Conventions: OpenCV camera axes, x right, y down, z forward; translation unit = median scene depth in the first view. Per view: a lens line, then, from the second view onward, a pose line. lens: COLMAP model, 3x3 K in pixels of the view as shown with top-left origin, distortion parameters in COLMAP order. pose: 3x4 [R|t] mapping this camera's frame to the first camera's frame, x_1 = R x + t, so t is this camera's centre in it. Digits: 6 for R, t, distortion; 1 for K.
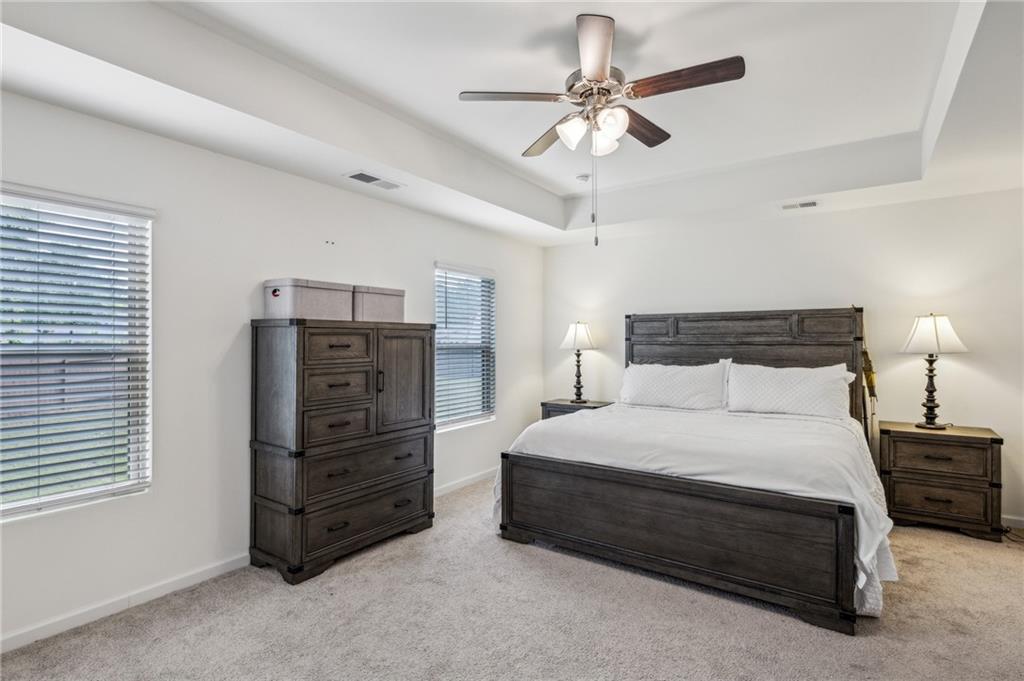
lens RADIAL K [[507.6, 0, 513.8], [0, 507.6, 344.2], [0, 0, 1]] dist [-0.004057, -0.000139]
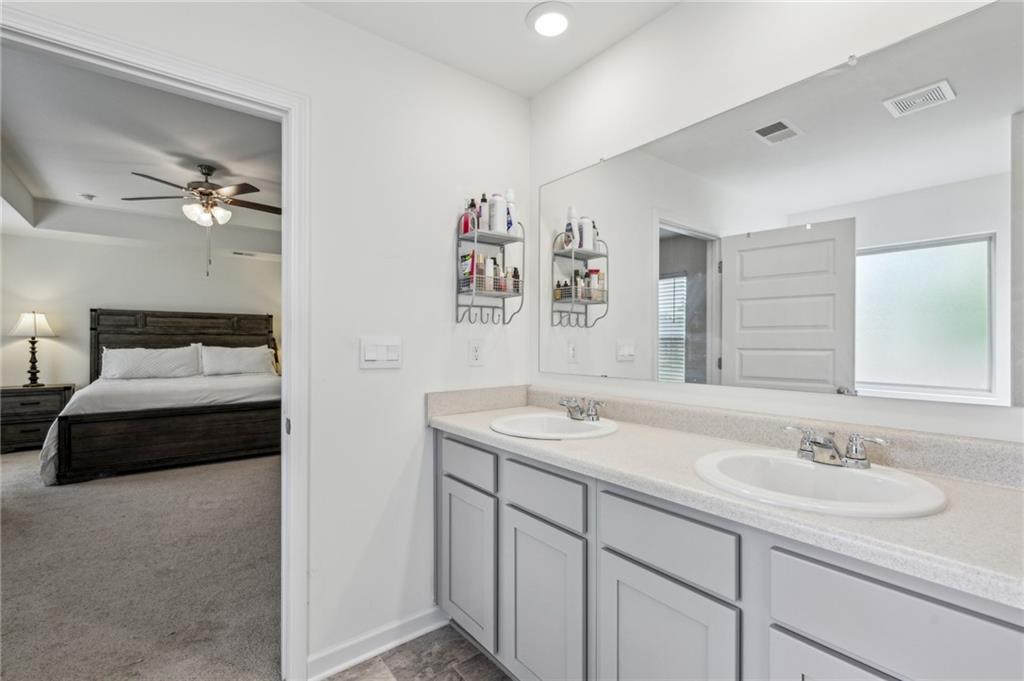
lens RADIAL K [[436.6, 0, 515.2], [0, 436.6, 342.4], [0, 0, 1]] dist [0.001795, -0.000223]
pose [[0.276059, -0.001033, 0.961140, -0.575083], [0.002155, 0.999998, 0.000456, 0.027437], [-0.961138, 0.001945, 0.276061, -0.284059]]
